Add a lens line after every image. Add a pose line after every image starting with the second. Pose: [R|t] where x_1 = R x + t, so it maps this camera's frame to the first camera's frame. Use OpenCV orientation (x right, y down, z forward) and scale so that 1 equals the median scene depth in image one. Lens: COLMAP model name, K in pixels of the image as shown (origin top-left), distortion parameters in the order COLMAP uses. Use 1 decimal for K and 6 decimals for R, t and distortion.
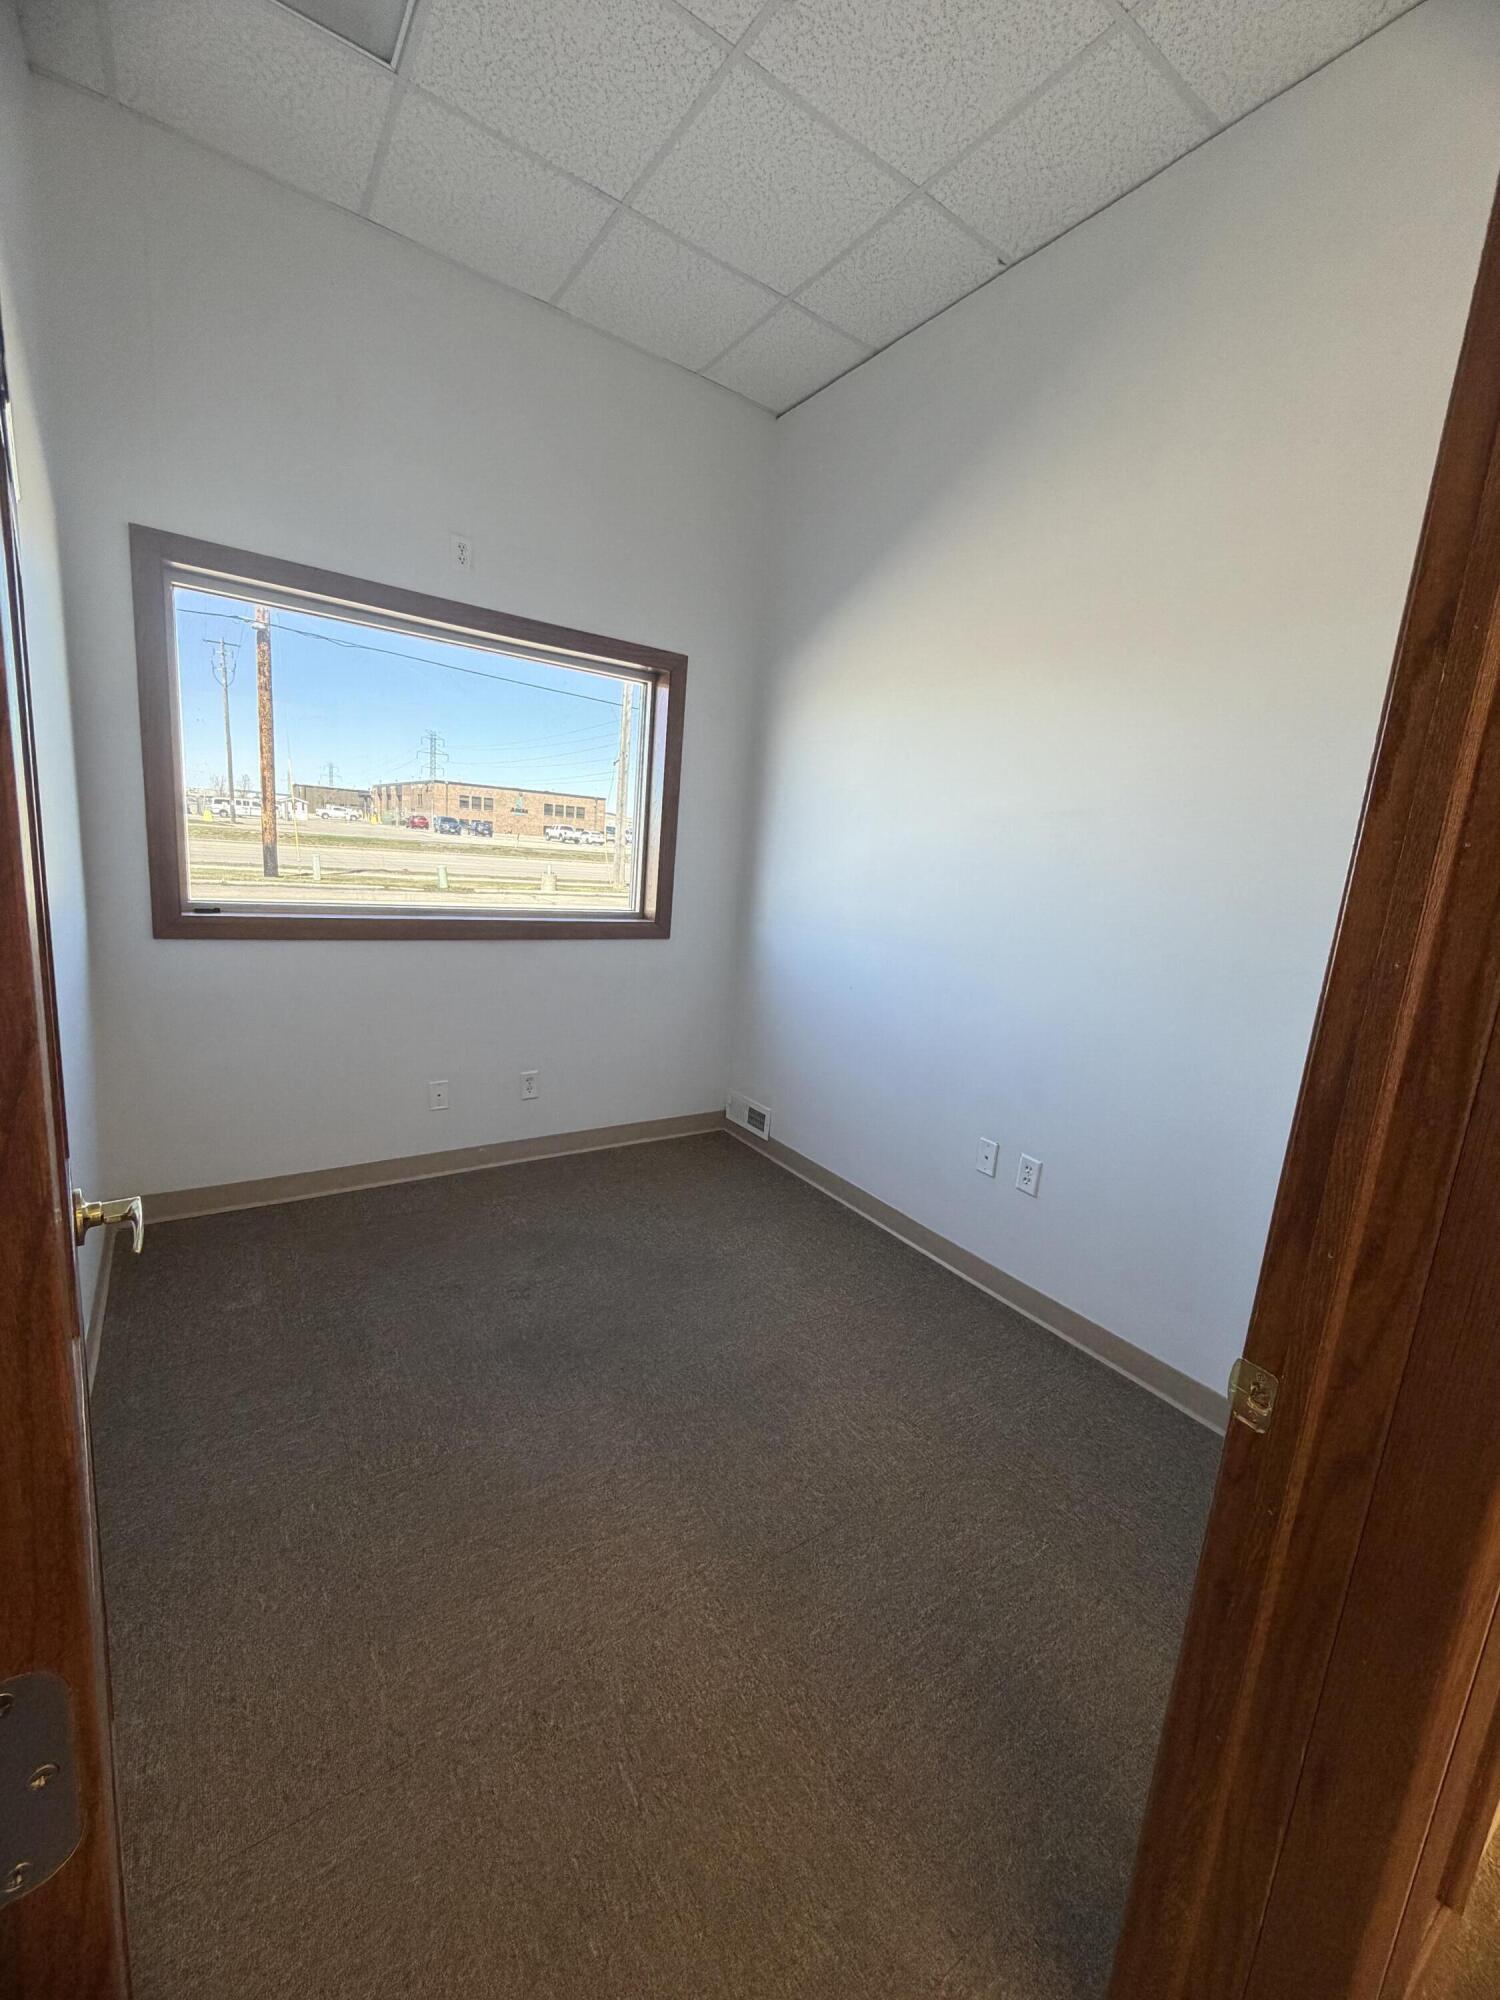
lens RADIAL K [[796.0, 0, 750.0], [0, 796.0, 1000.0], [0, 0, 1]] dist [-0.000261, -0.000023]
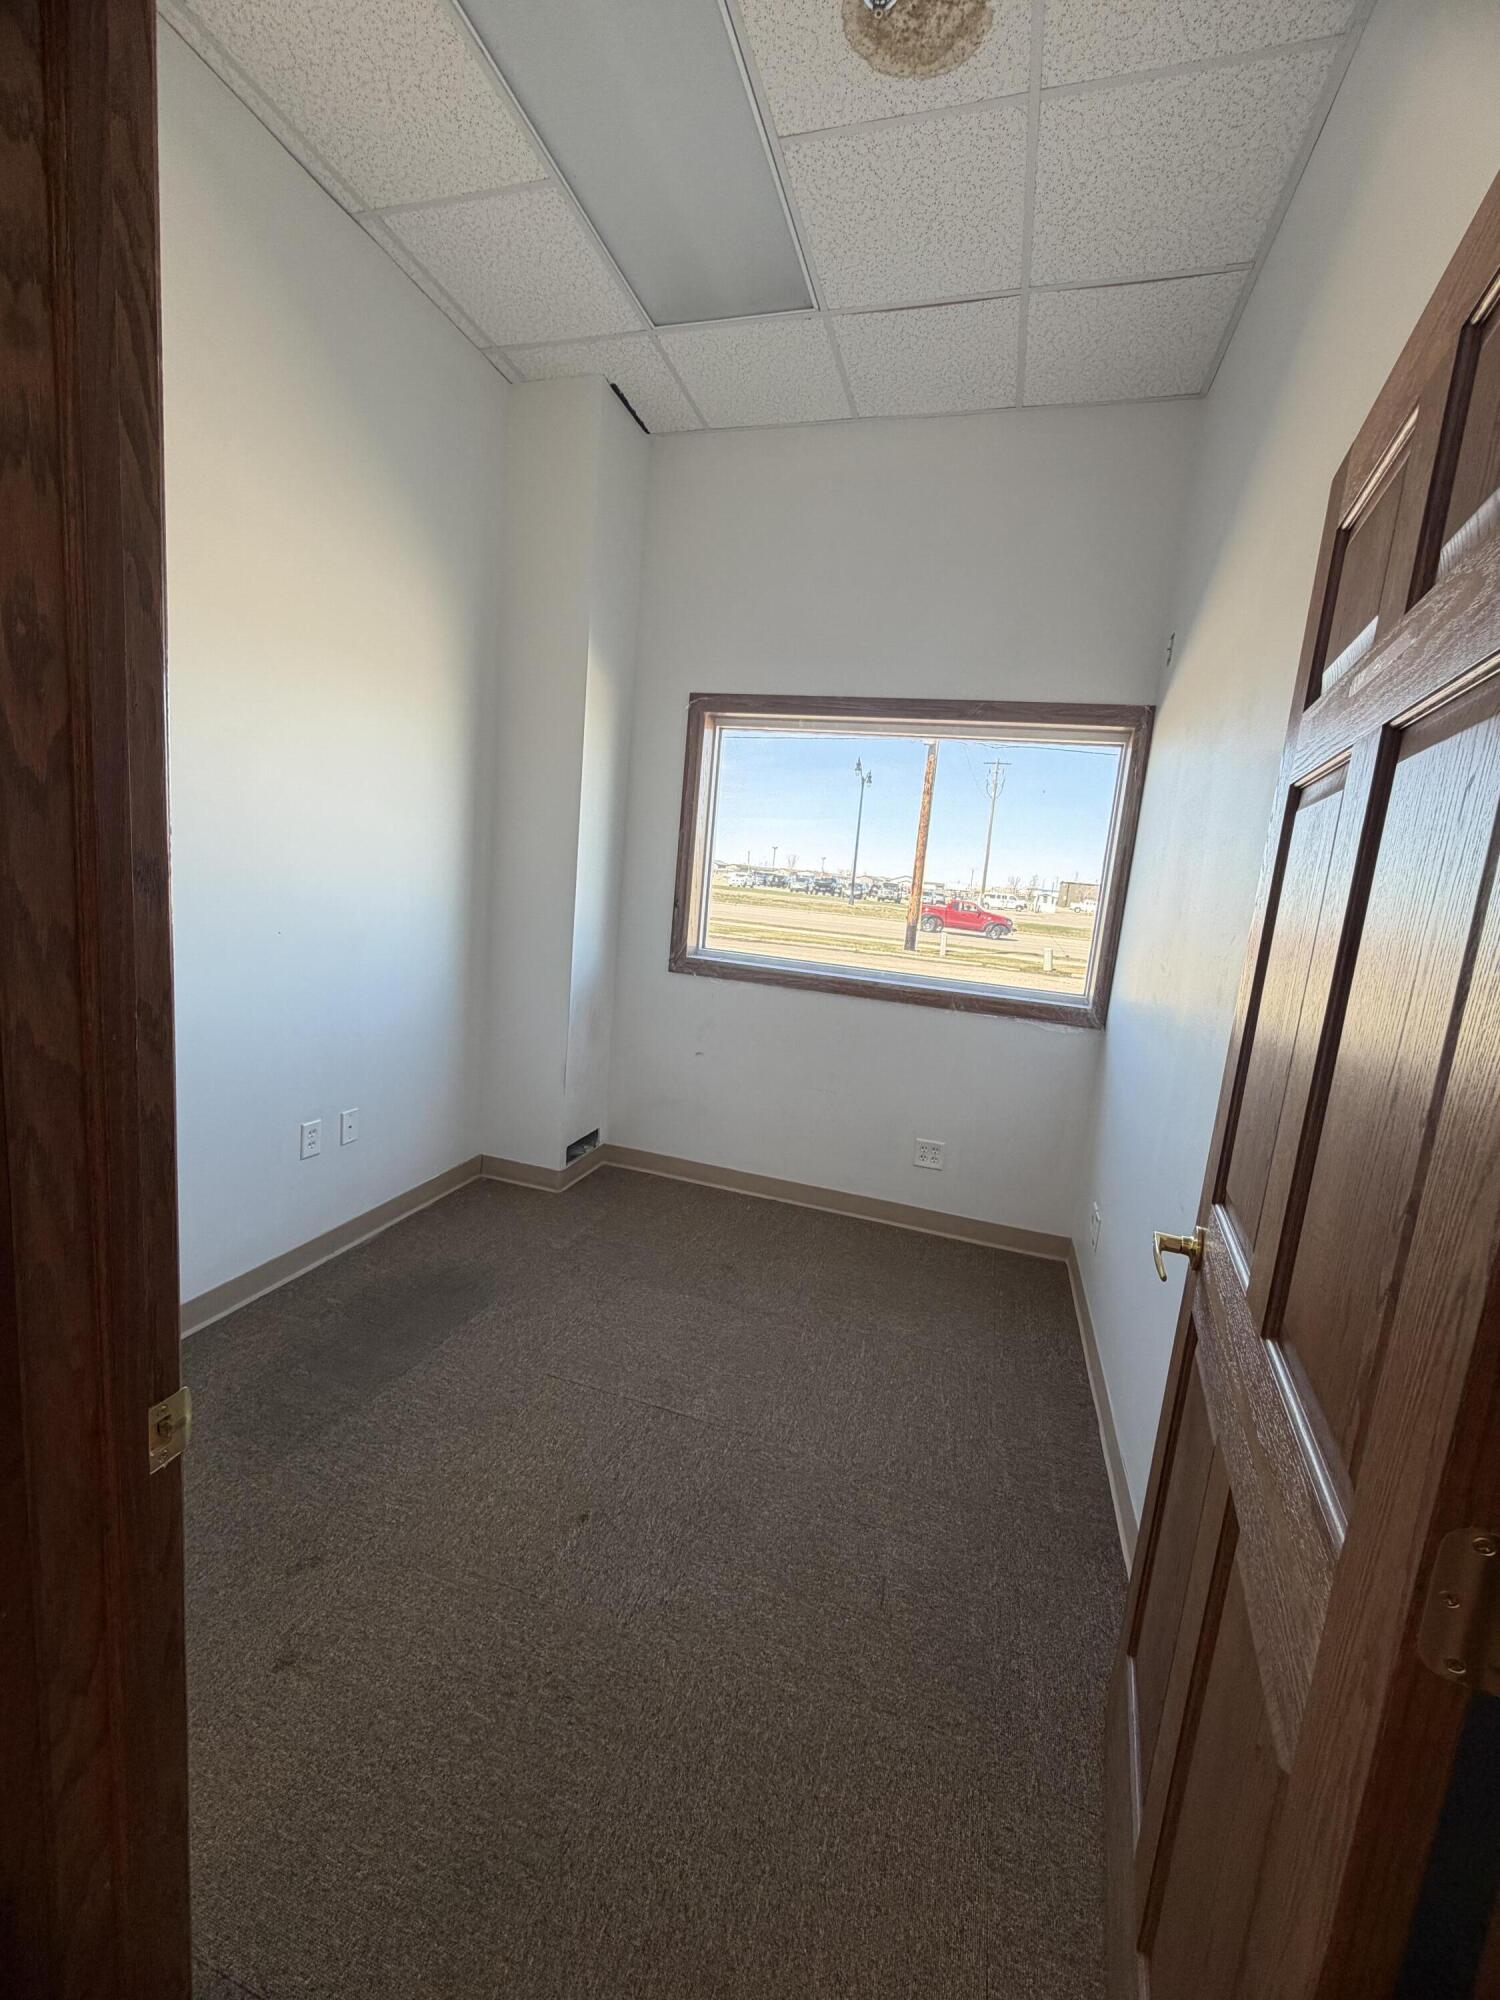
lens RADIAL K [[811.9, 0, 750.0], [0, 811.9, 1000.0], [0, 0, 1]] dist [-0.001109, -0.000111]
pose [[0.625569, 0.101488, -0.773540, 0.333165], [-0.189651, 0.981543, -0.024595, -0.017861], [0.756767, 0.162089, 0.633270, 0.153819]]
